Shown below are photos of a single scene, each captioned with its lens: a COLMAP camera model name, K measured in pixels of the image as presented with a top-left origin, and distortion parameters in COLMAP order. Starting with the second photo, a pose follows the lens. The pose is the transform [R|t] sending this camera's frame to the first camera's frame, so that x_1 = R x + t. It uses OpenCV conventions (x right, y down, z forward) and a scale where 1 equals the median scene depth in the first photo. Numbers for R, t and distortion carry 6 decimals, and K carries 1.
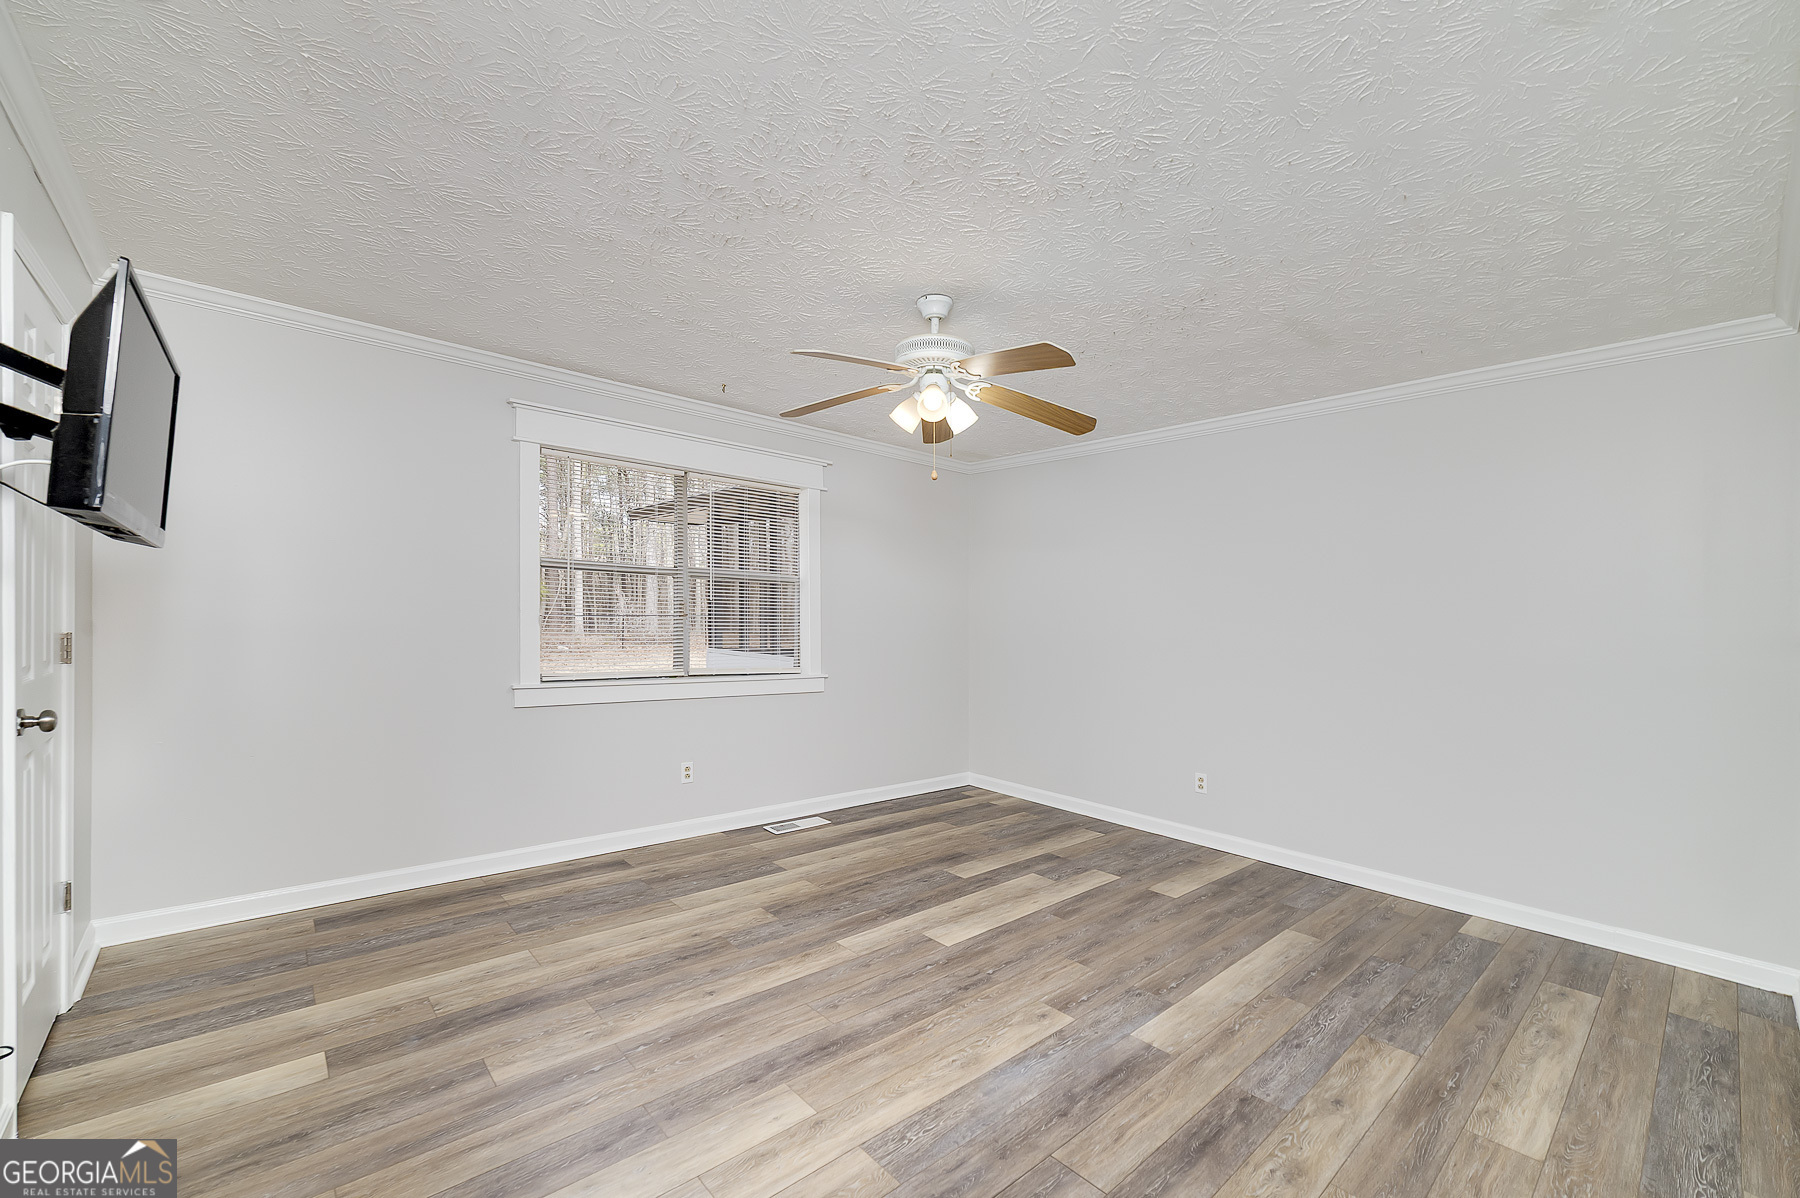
lens RADIAL K [[710.9, 0, 901.6], [0, 710.9, 604.4], [0, 0, 1]] dist [-0.002077, 0.000291]
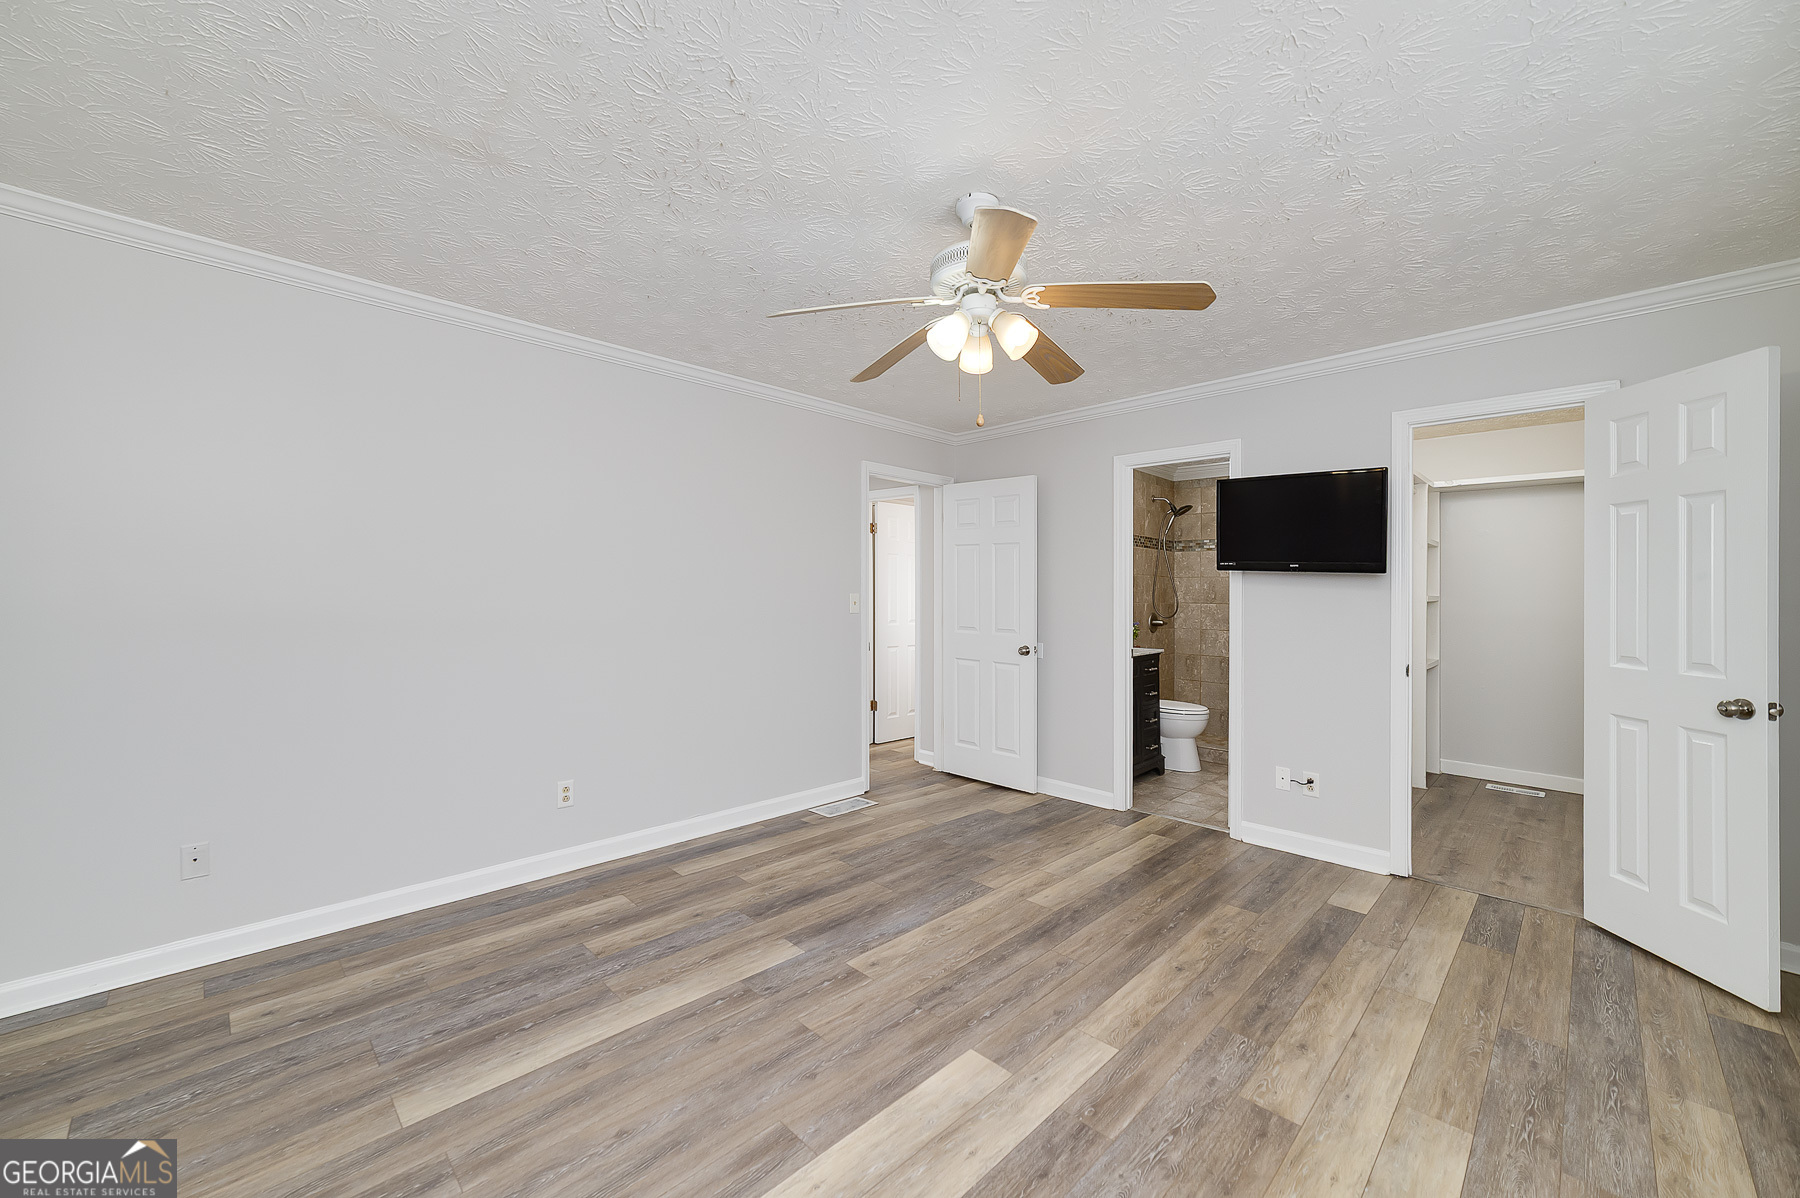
lens RADIAL K [[710.9, 0, 901.6], [0, 710.9, 604.4], [0, 0, 1]] dist [-0.002077, 0.000291]
pose [[-0.997191, -0.039867, -0.063416, 0.242340], [-0.039844, 0.999205, -0.001618, 0.015187], [0.063430, 0.000914, -0.997986, 2.062796]]
